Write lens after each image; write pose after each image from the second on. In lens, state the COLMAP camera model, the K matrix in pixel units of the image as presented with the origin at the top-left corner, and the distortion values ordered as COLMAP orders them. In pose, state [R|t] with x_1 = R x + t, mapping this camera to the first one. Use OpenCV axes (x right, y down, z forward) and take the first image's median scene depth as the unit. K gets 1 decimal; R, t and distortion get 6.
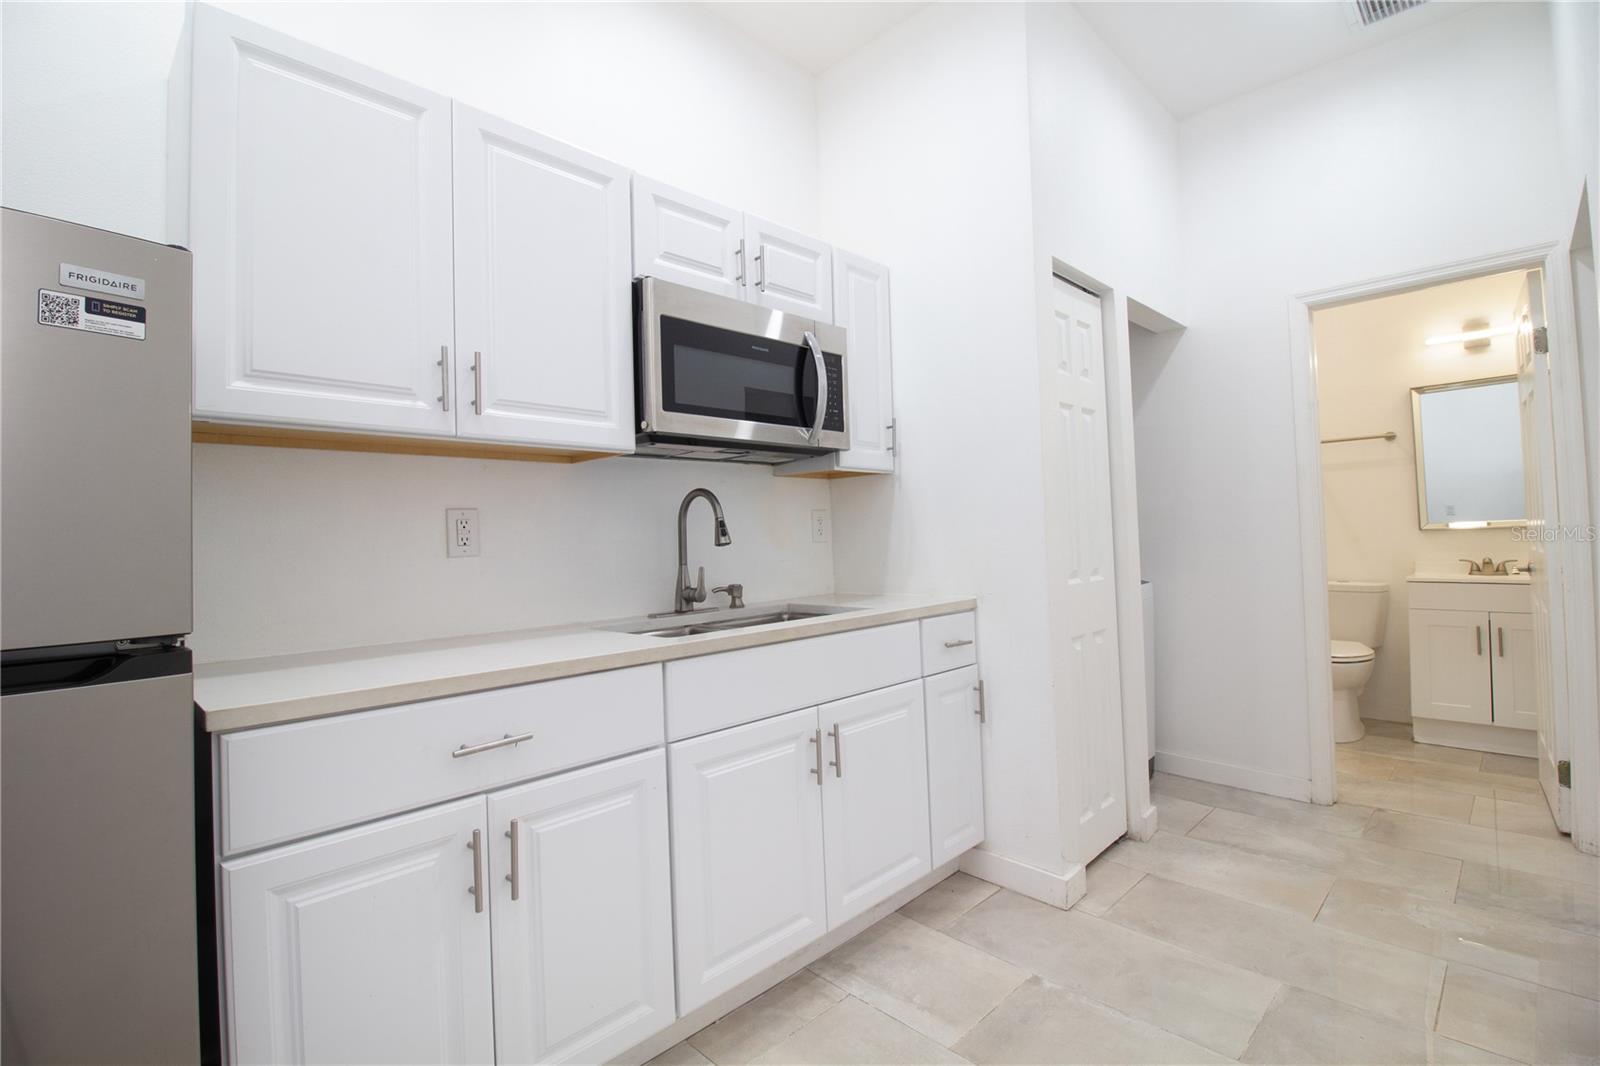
lens RADIAL K [[739.1, 0, 801.9], [0, 739.1, 520.0], [0, 0, 1]] dist [-0.012255, -0.005550]
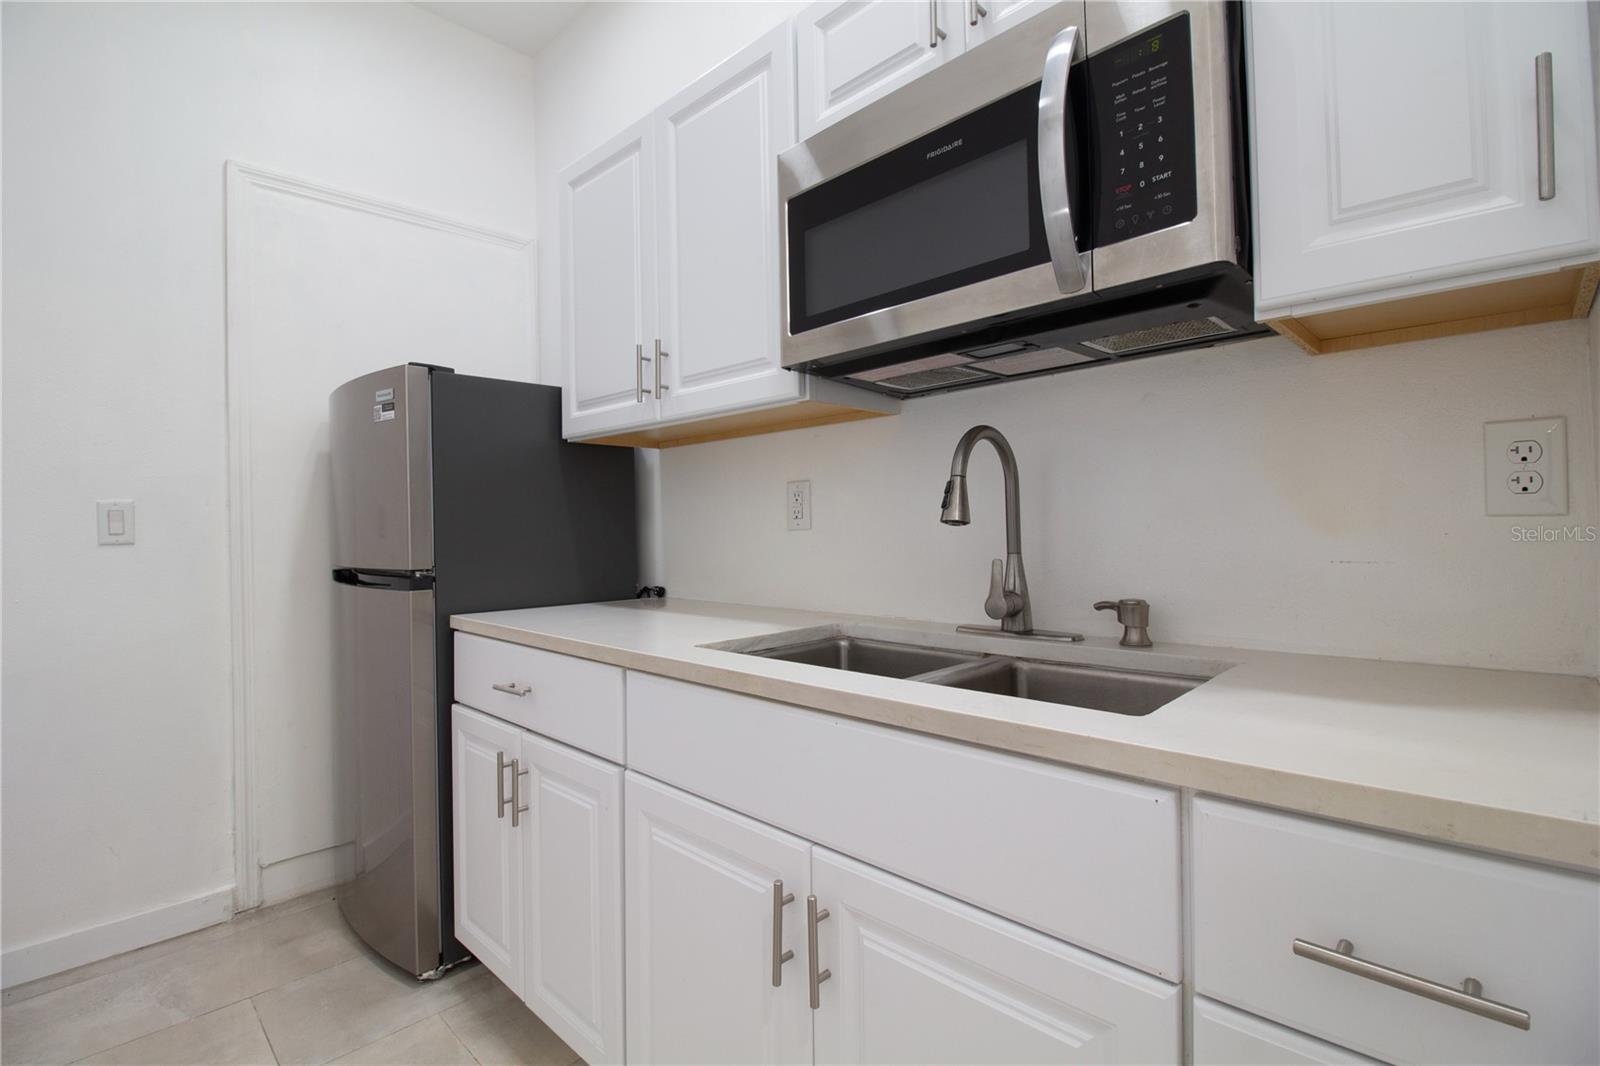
lens RADIAL K [[739.1, 0, 793.6], [0, 739.1, 521.3], [0, 0, 1]] dist [-0.012255, -0.005550]
pose [[-0.004226, 0.024361, -0.999694, 0.542355], [0.047506, 0.998579, 0.024133, 0.014578], [0.998862, -0.047389, -0.005377, 1.026364]]
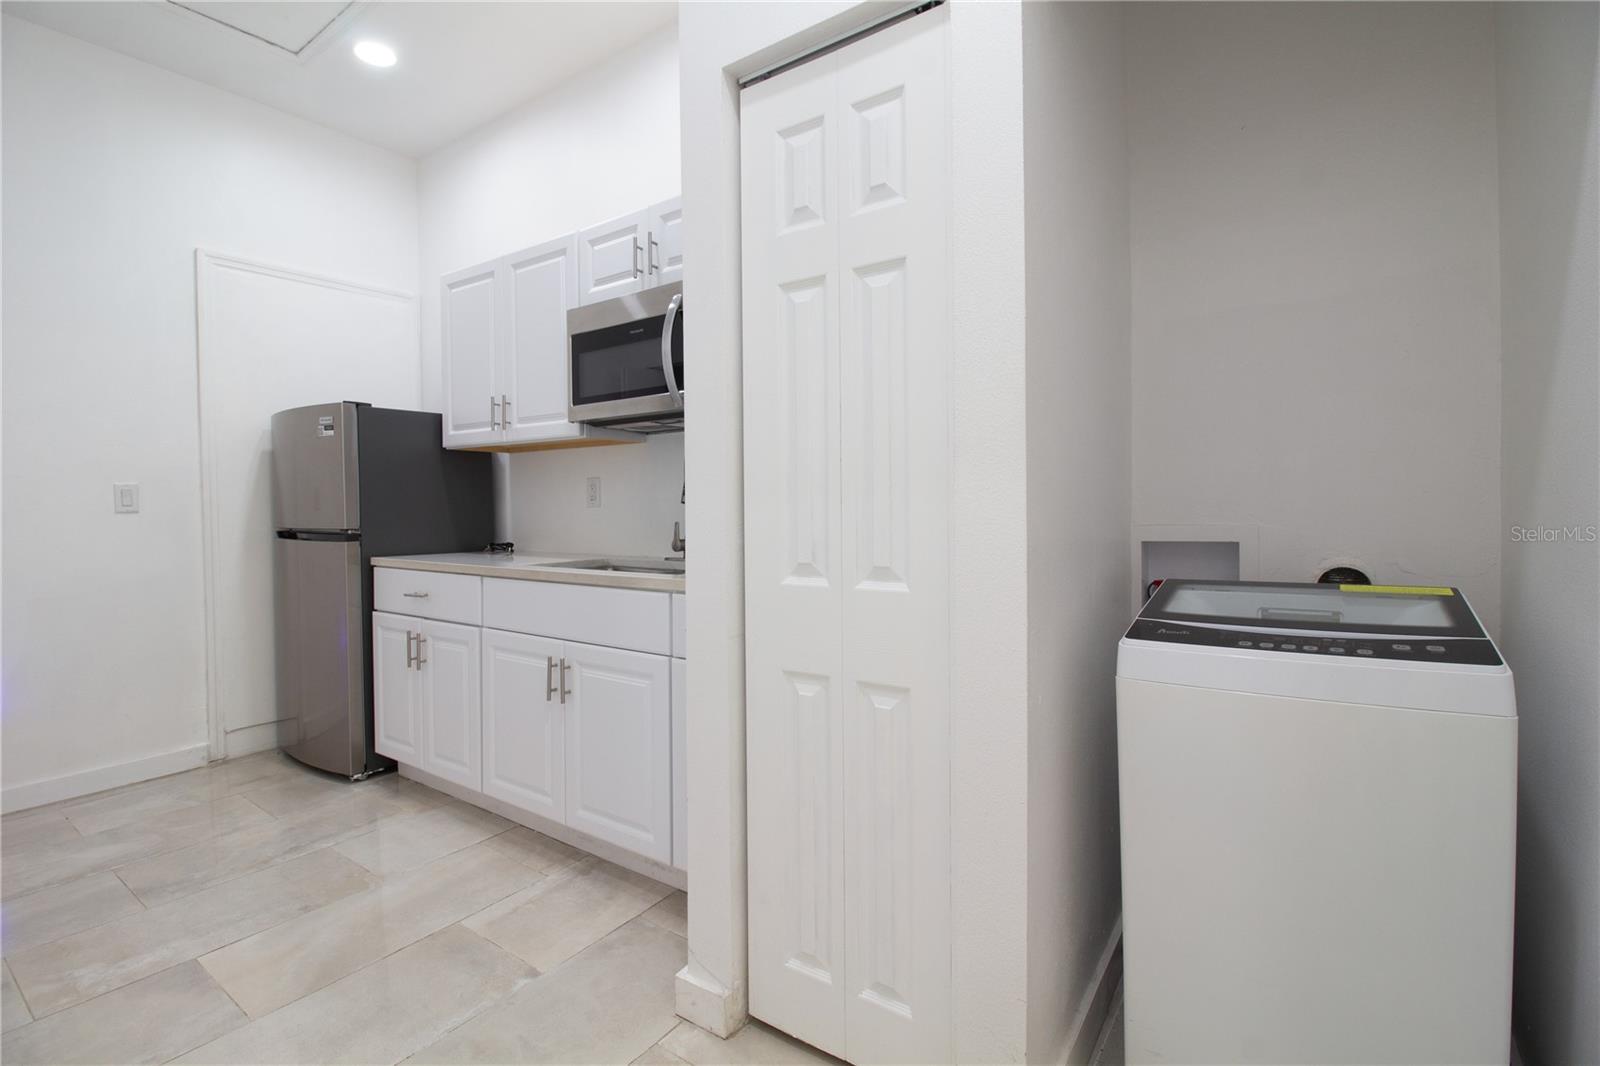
lens RADIAL K [[739.1, 0, 798.4], [0, 739.1, 521.7], [0, 0, 1]] dist [-0.012255, -0.005550]
pose [[0.161429, 0.052424, -0.985491, 1.286303], [0.031780, 0.997794, 0.058284, 0.001260], [0.986373, -0.040728, 0.159407, 1.221791]]
